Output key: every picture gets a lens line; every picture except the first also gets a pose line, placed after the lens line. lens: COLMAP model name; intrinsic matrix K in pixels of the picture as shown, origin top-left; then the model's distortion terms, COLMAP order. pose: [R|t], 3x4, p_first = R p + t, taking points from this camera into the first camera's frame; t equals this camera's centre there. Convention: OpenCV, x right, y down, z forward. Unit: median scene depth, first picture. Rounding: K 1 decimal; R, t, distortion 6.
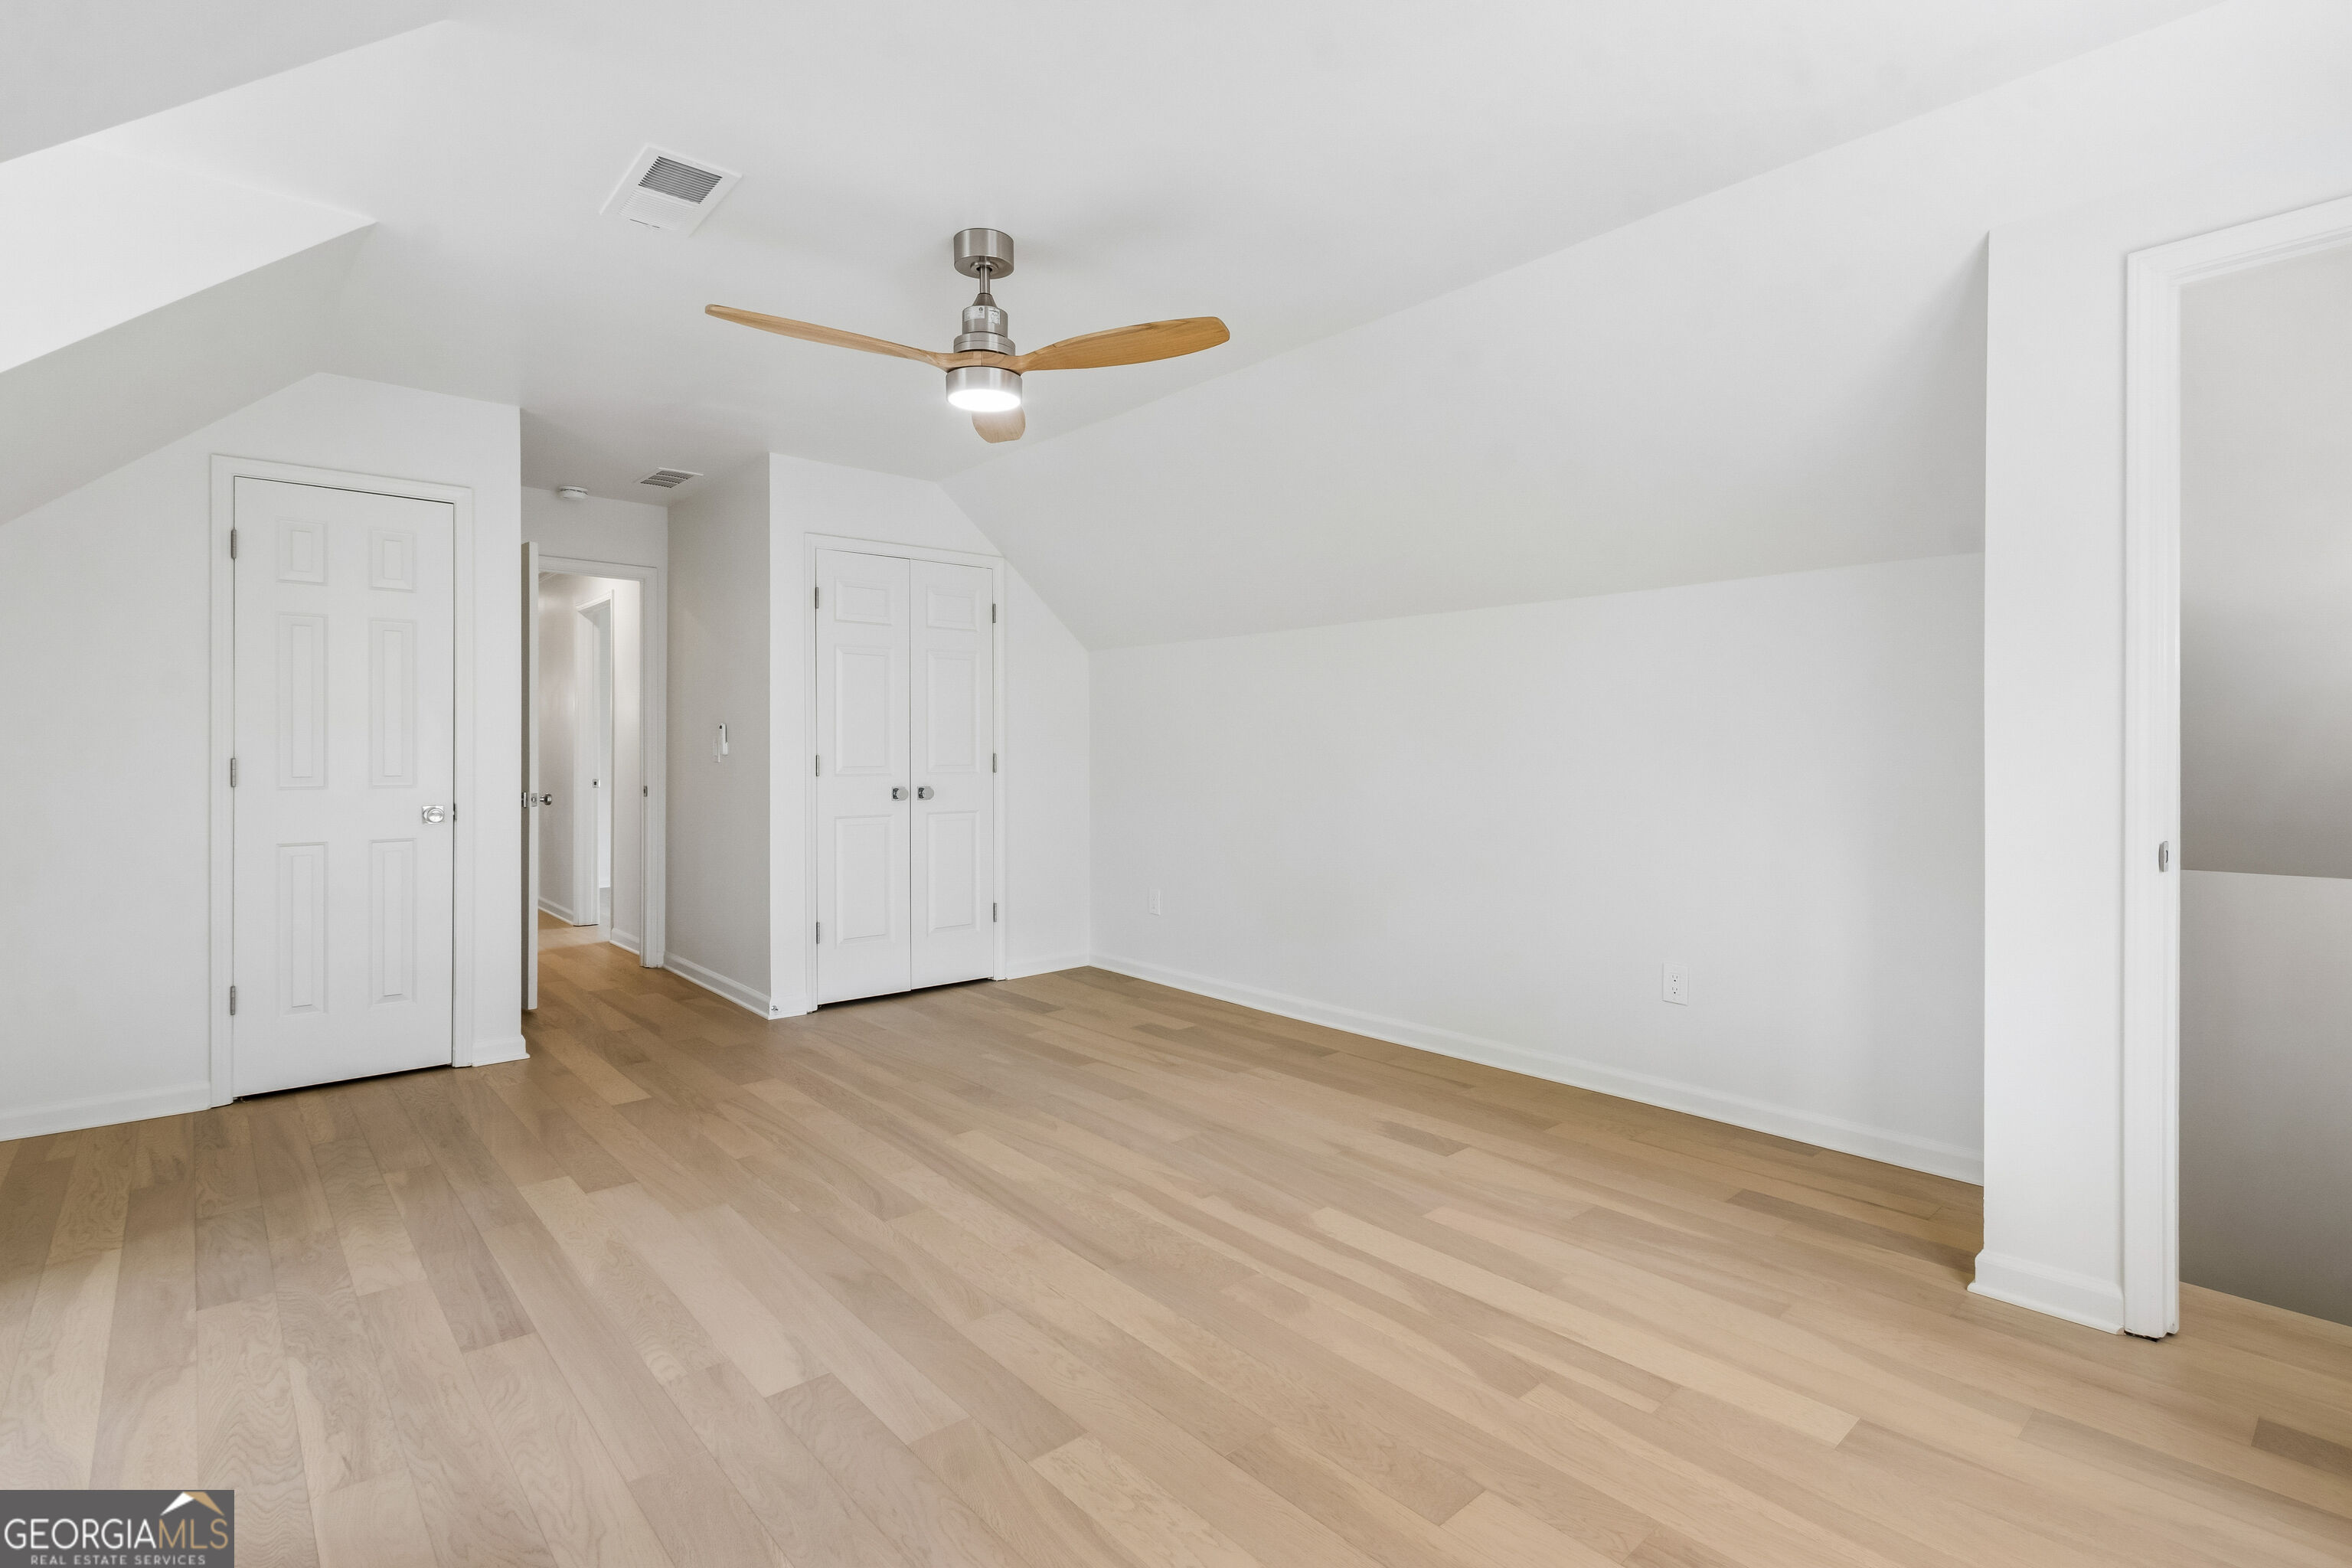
lens RADIAL K [[1115.0, 0, 1173.4], [0, 1115.0, 753.1], [0, 0, 1]] dist [0.001918, 0.000722]
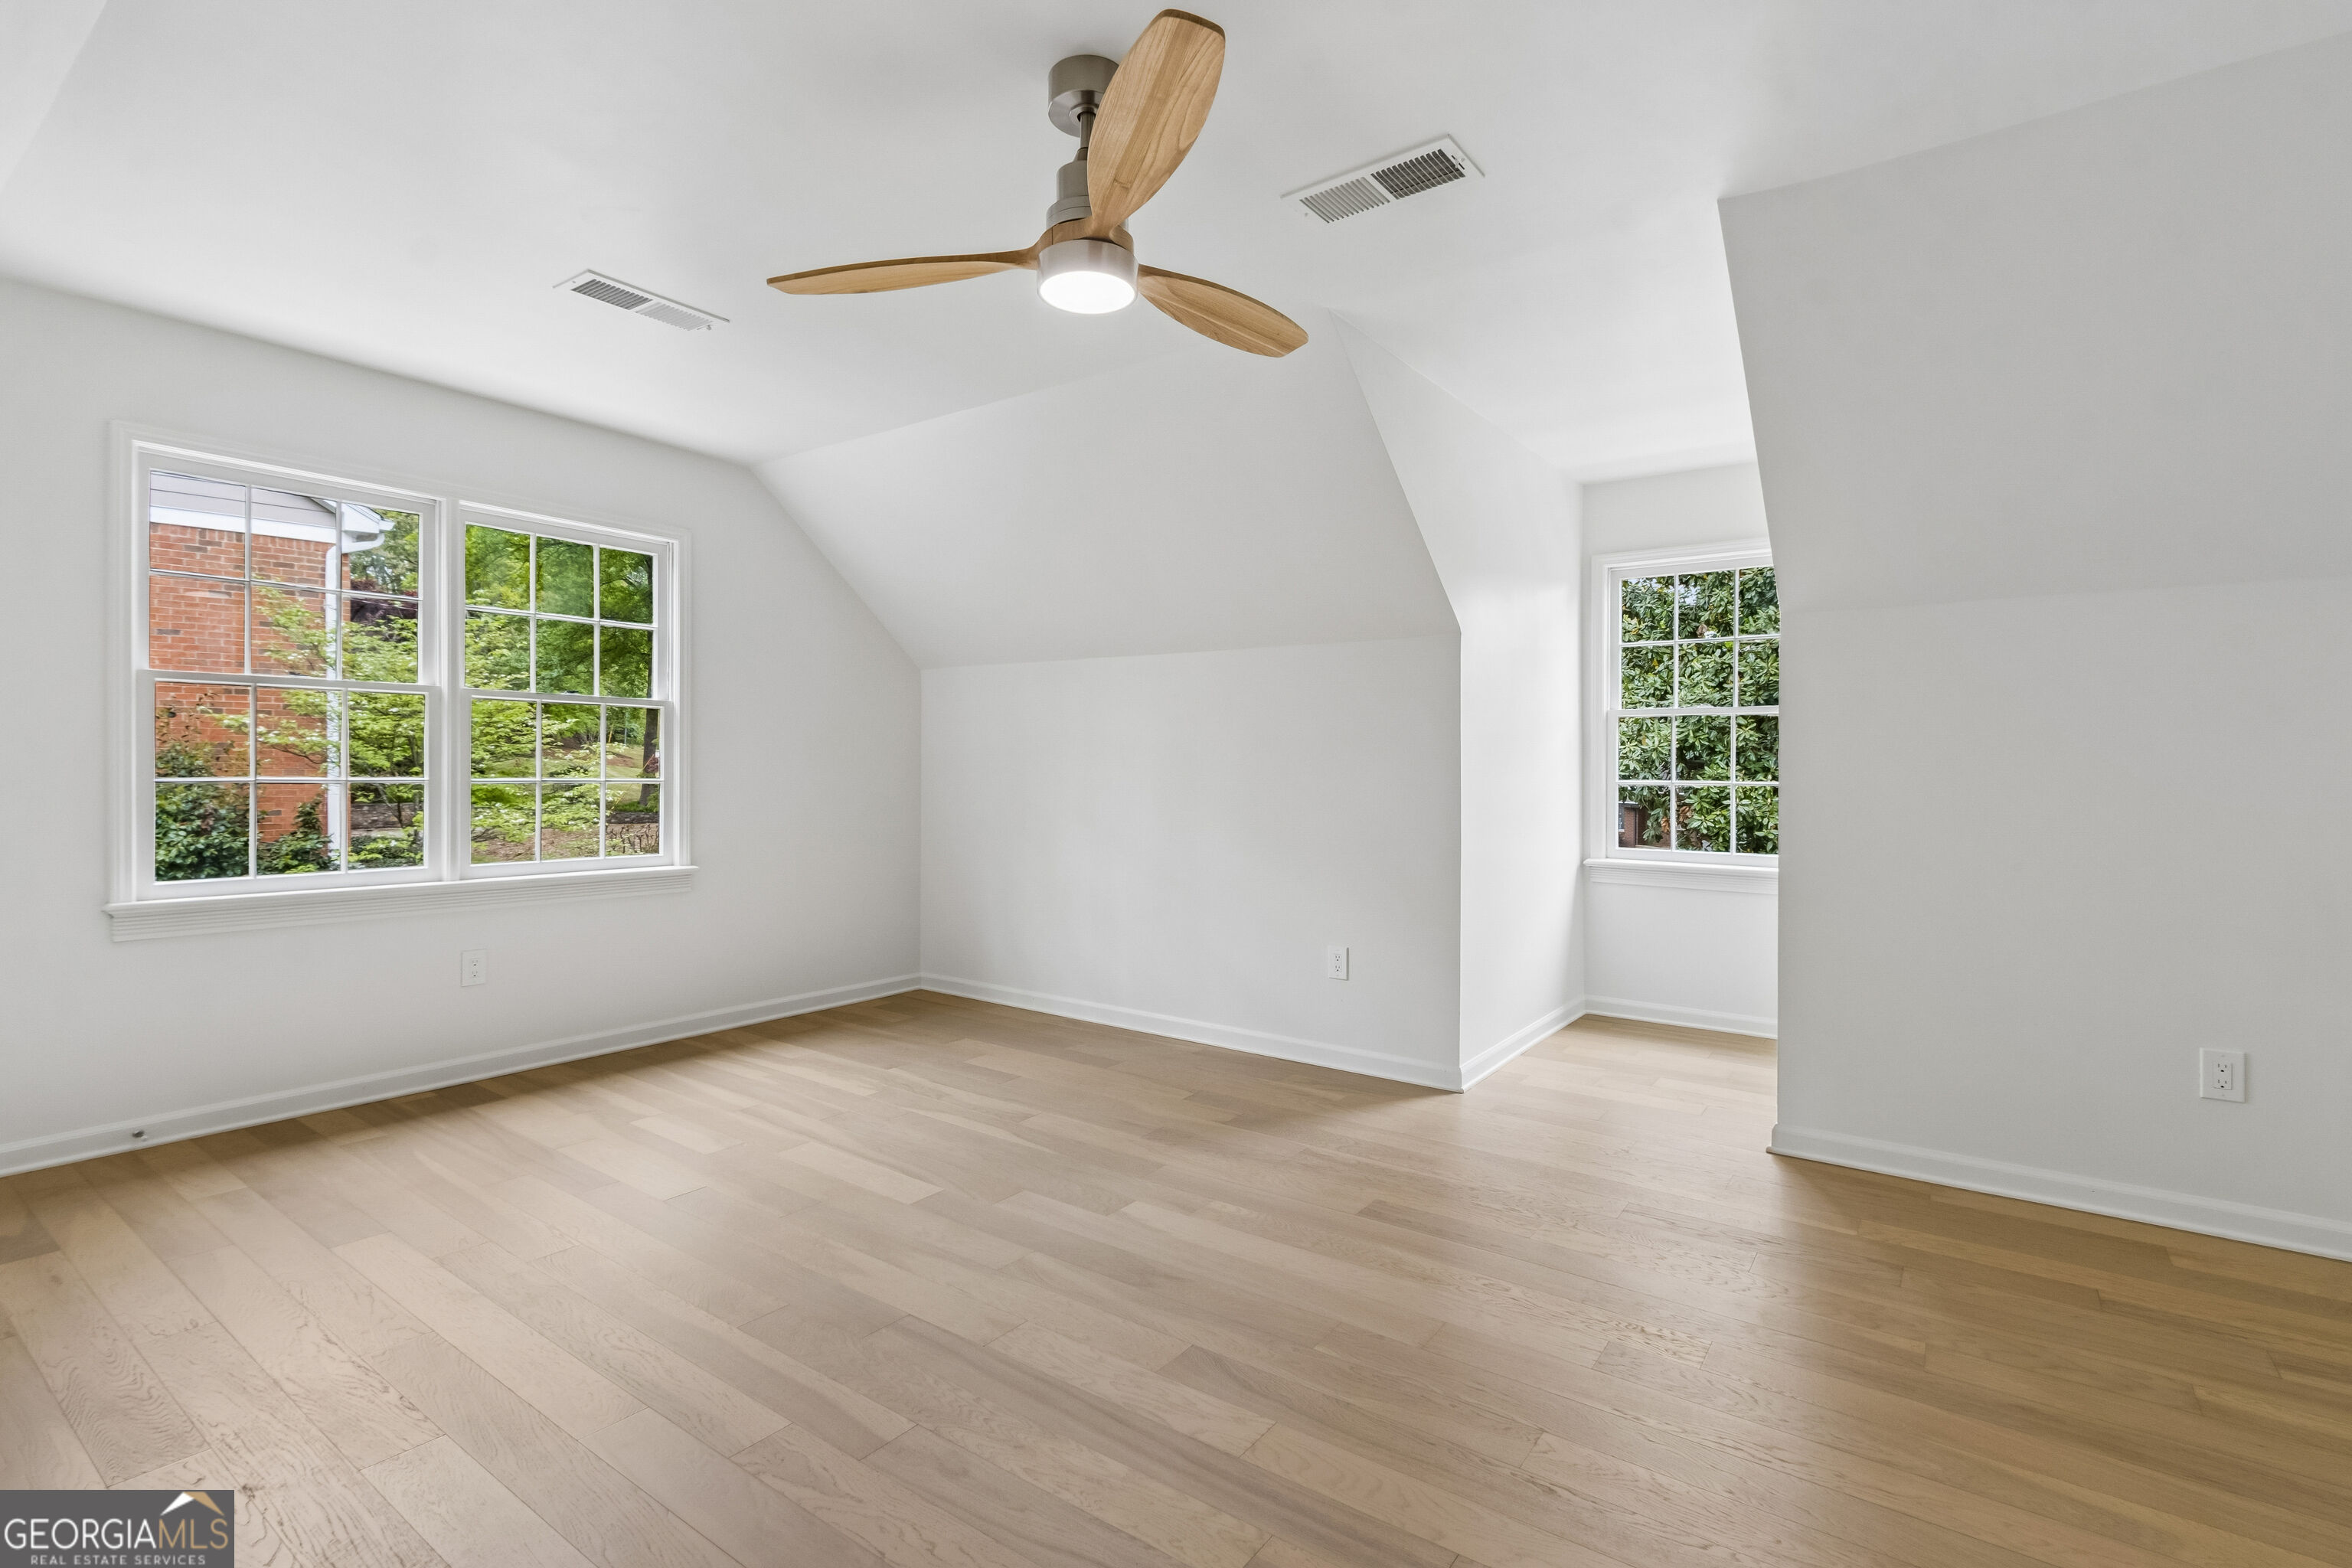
lens RADIAL K [[1082.0, 0, 1169.3], [0, 1082.0, 758.9], [0, 0, 1]] dist [-0.000601, 0.000442]
pose [[-0.975772, -0.008314, -0.218634, -0.064325], [-0.007851, 0.999965, -0.002988, -0.004023], [0.218651, -0.001199, -0.975802, 1.724443]]
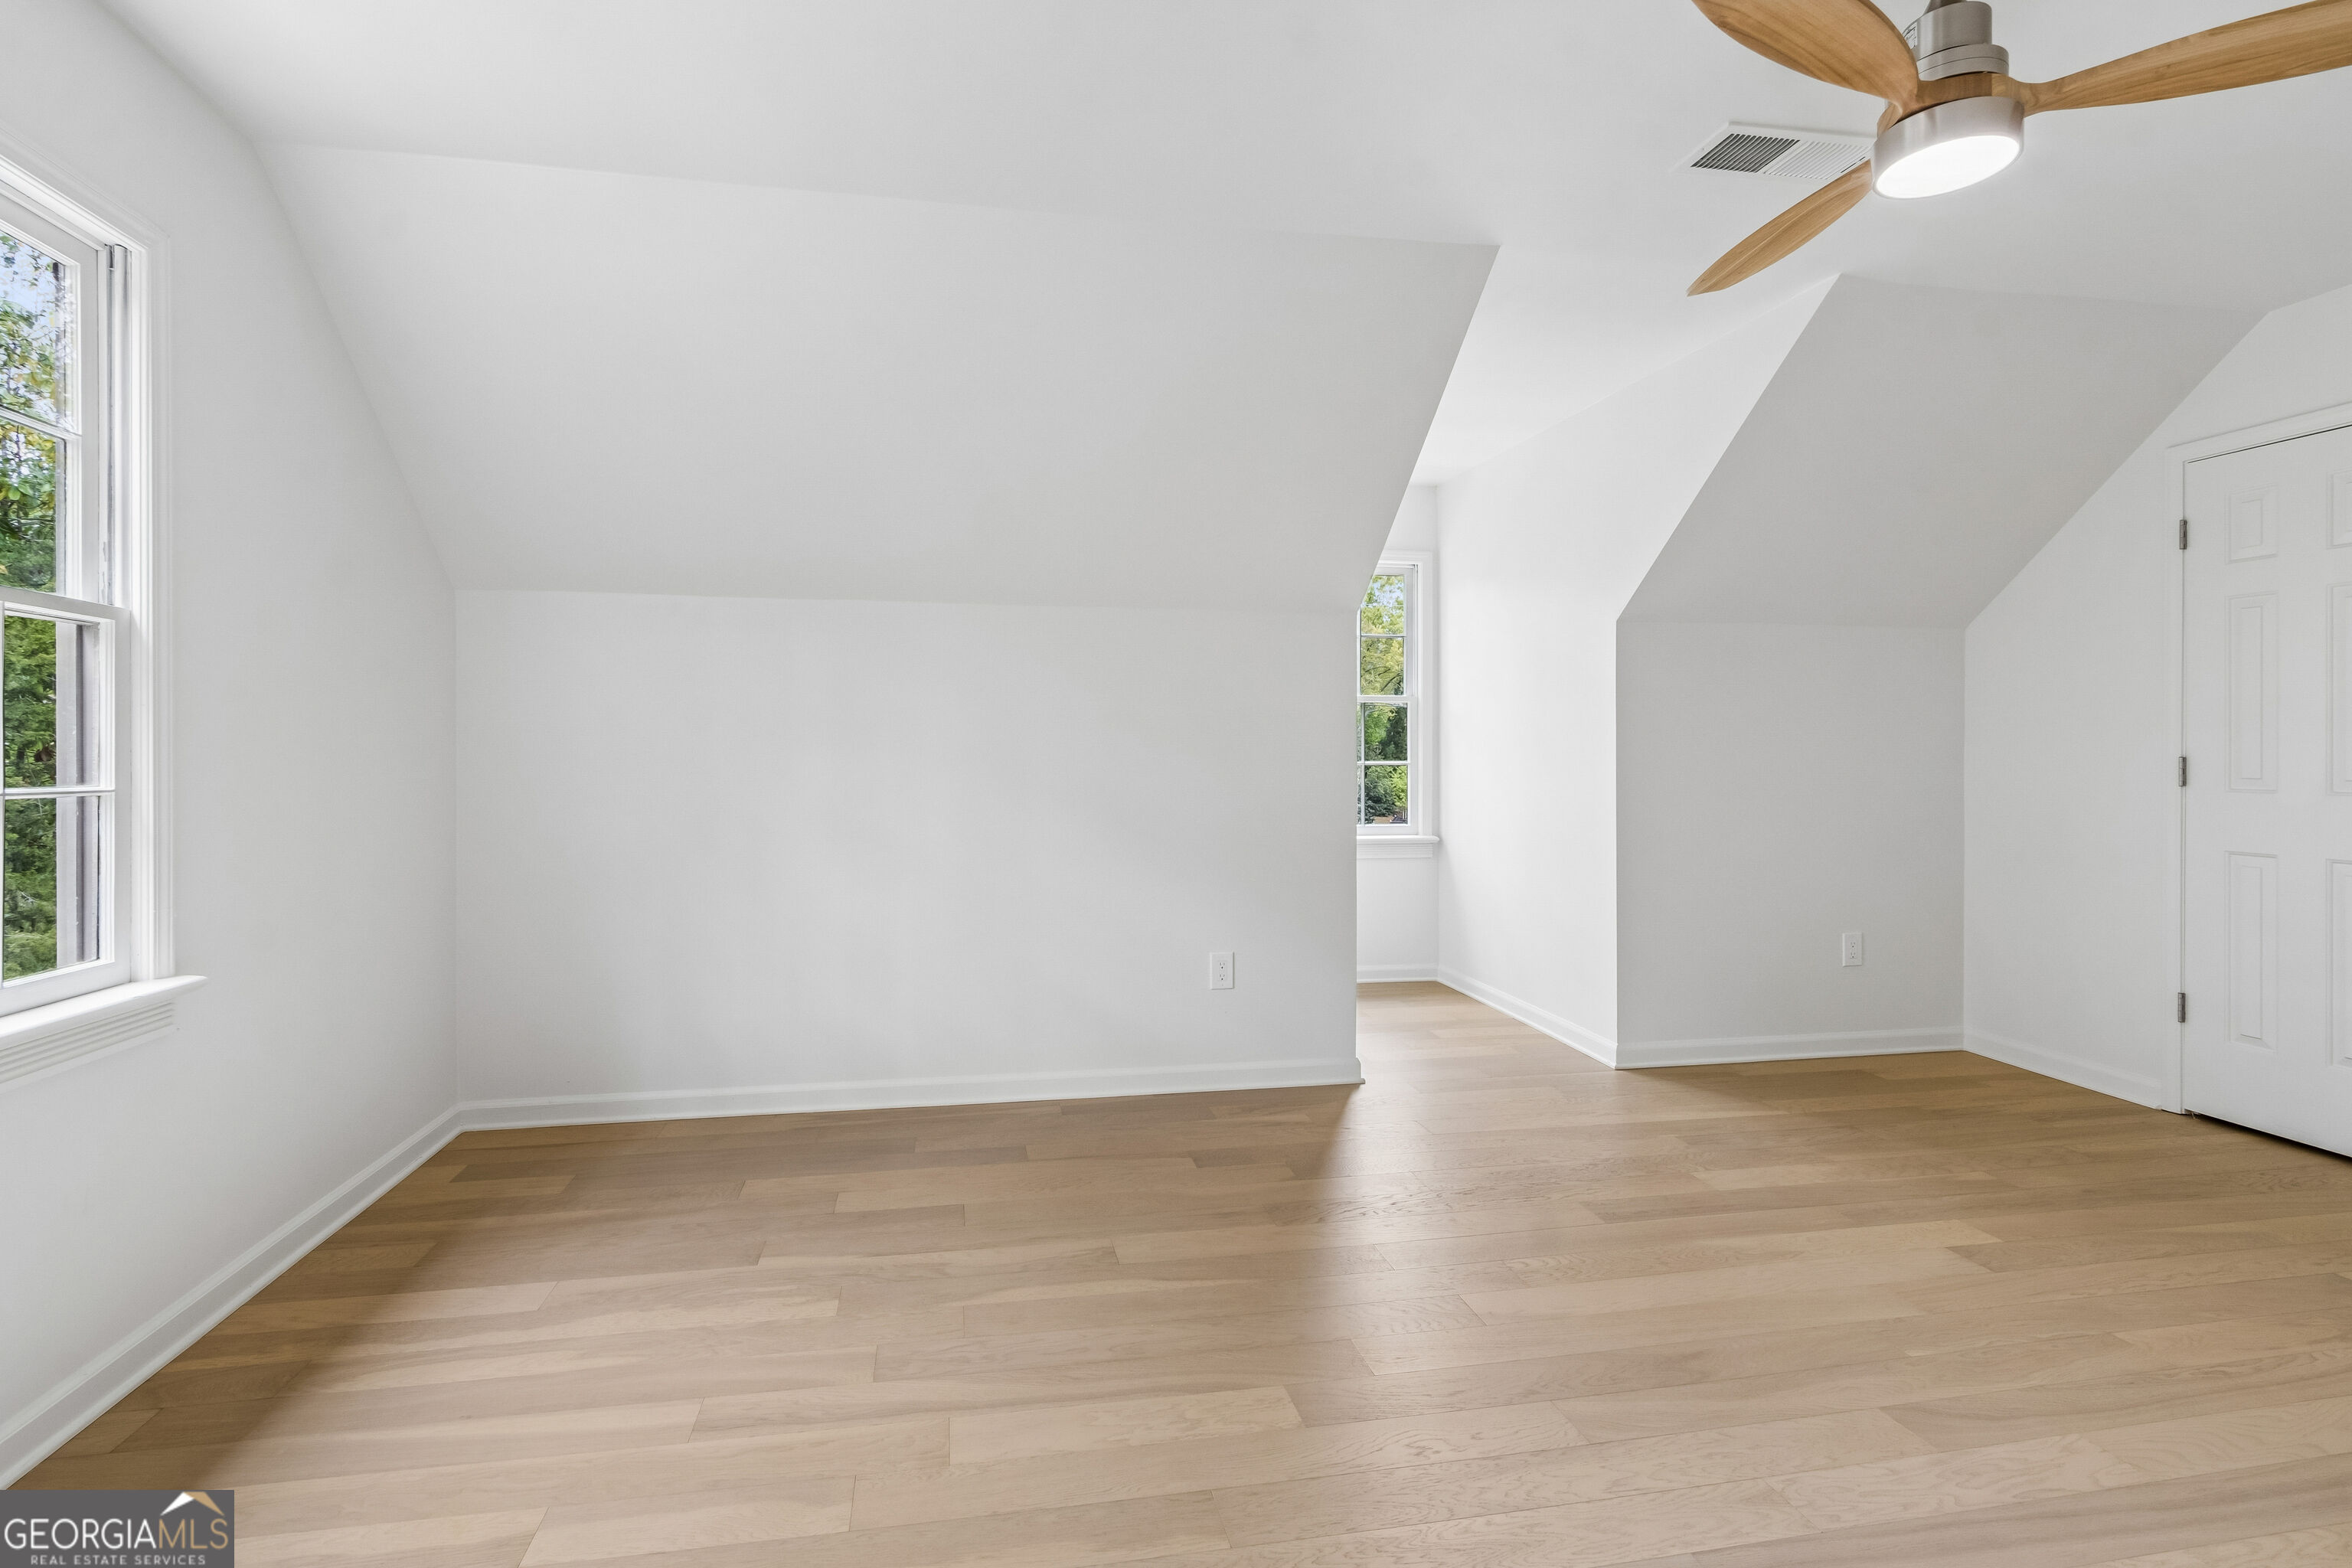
lens RADIAL K [[1094.8, 0, 1139.4], [0, 1094.8, 771.9], [0, 0, 1]] dist [0.004947, -0.000774]
pose [[-0.518921, 0.015266, -0.854686, 0.566420], [-0.002140, 0.999814, 0.019157, 0.001338], [0.854819, 0.011769, -0.518792, 0.934699]]
